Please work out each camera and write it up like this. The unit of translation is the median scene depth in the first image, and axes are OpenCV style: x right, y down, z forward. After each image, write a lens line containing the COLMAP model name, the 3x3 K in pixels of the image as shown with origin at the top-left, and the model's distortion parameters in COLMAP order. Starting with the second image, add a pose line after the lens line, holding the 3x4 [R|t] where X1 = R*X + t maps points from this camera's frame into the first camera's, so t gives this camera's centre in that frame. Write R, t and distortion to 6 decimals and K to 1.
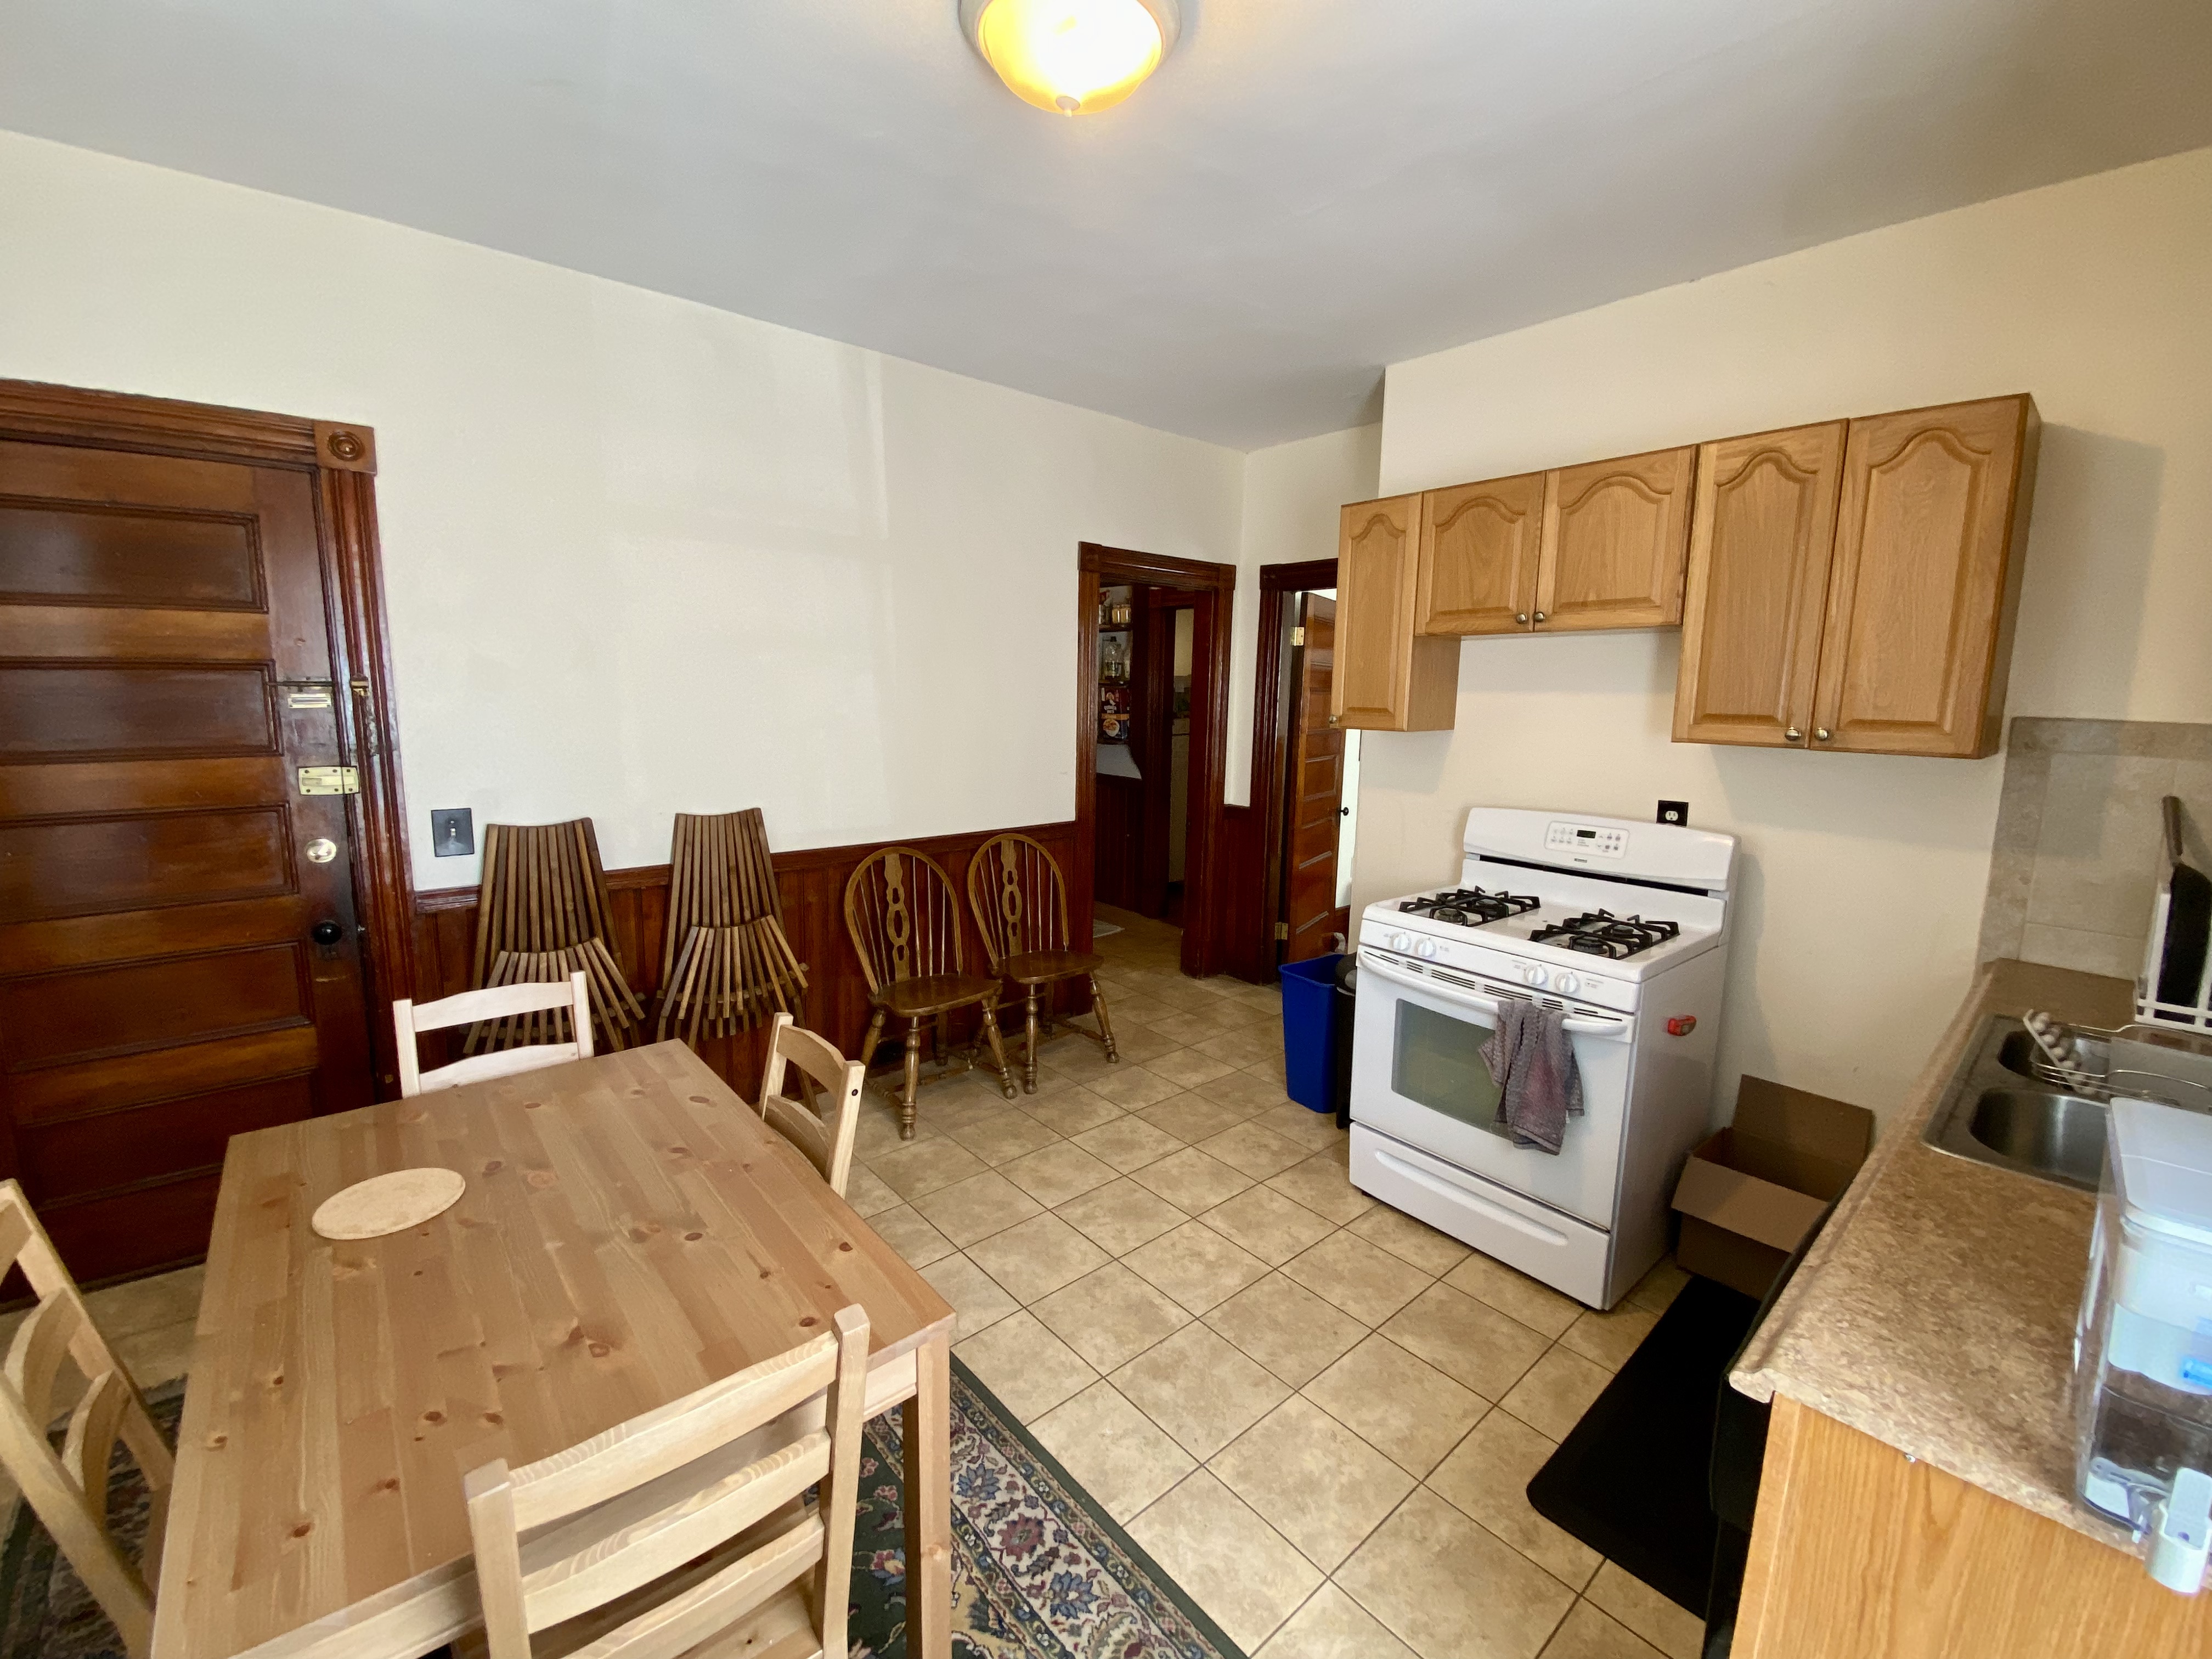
lens RADIAL K [[896.7, 0, 1111.2], [0, 896.7, 823.5], [0, 0, 1]] dist [0.017744, -0.022108]
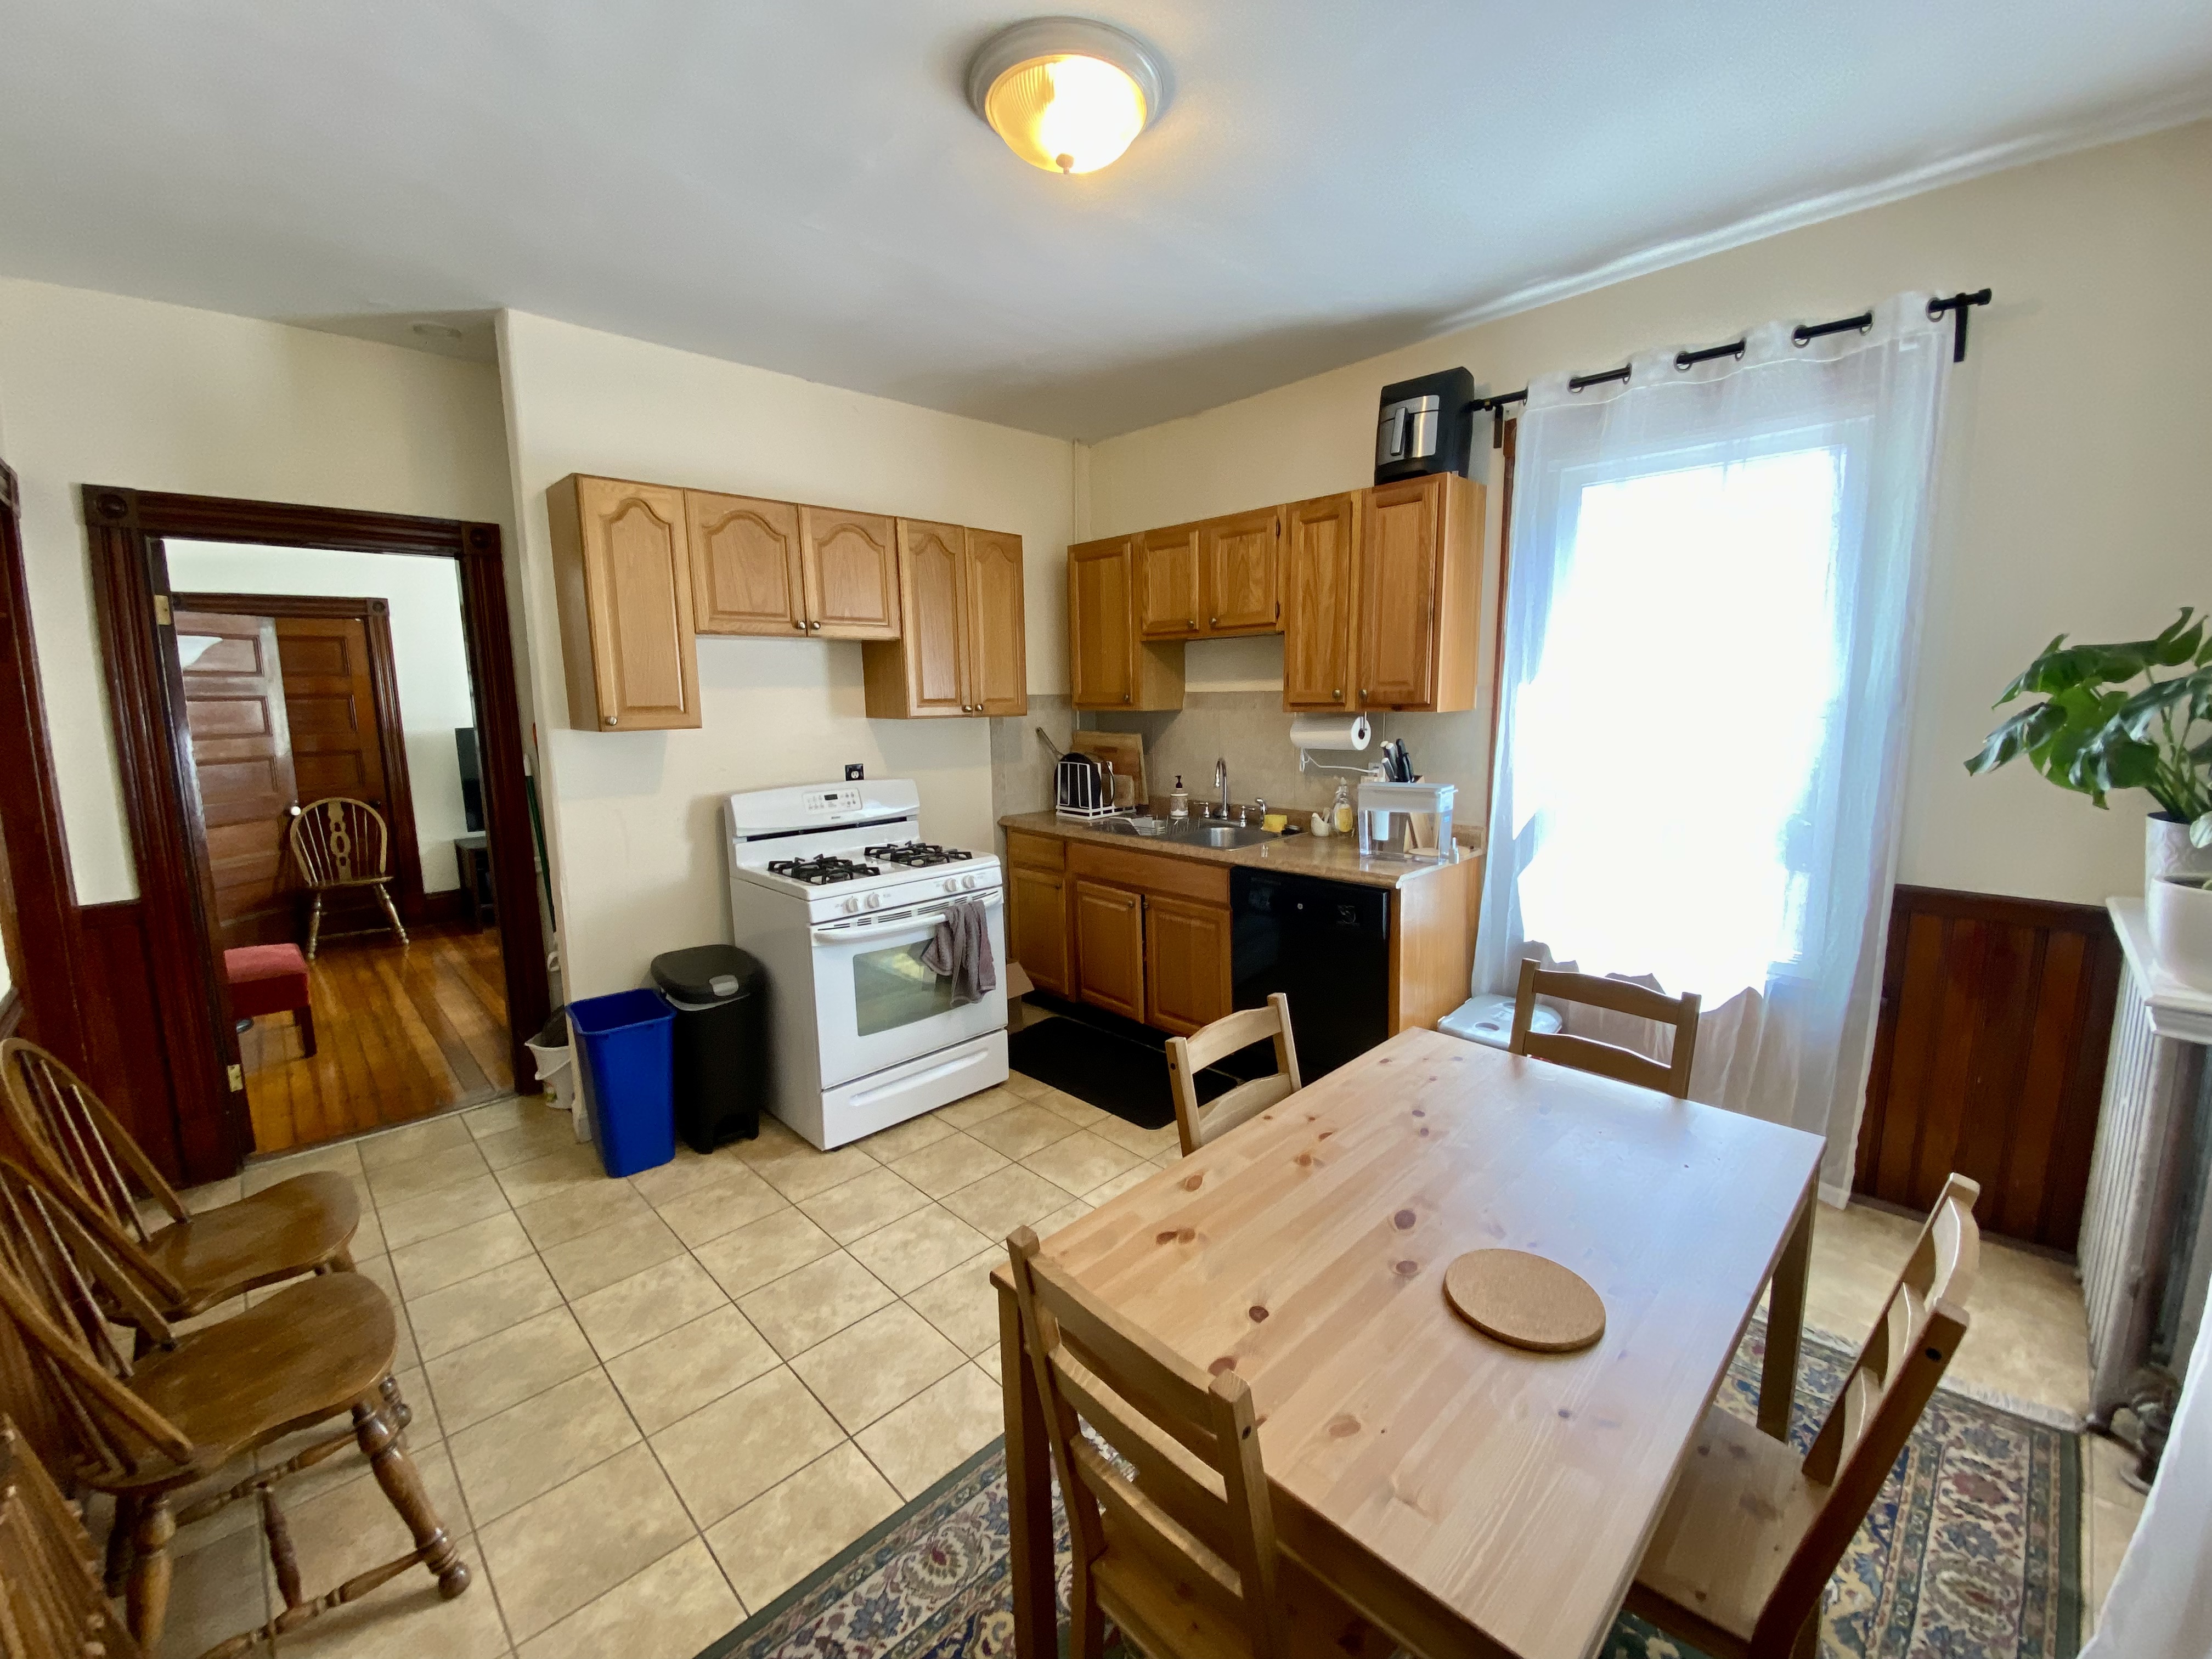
lens RADIAL K [[896.7, 0, 1111.2], [0, 896.7, 823.5], [0, 0, 1]] dist [0.017744, -0.022108]
pose [[-0.078169, -0.158561, 0.984250, -0.798681], [0.162786, 0.971990, 0.169515, -0.107592], [-0.983560, 0.173473, -0.050168, 0.703090]]
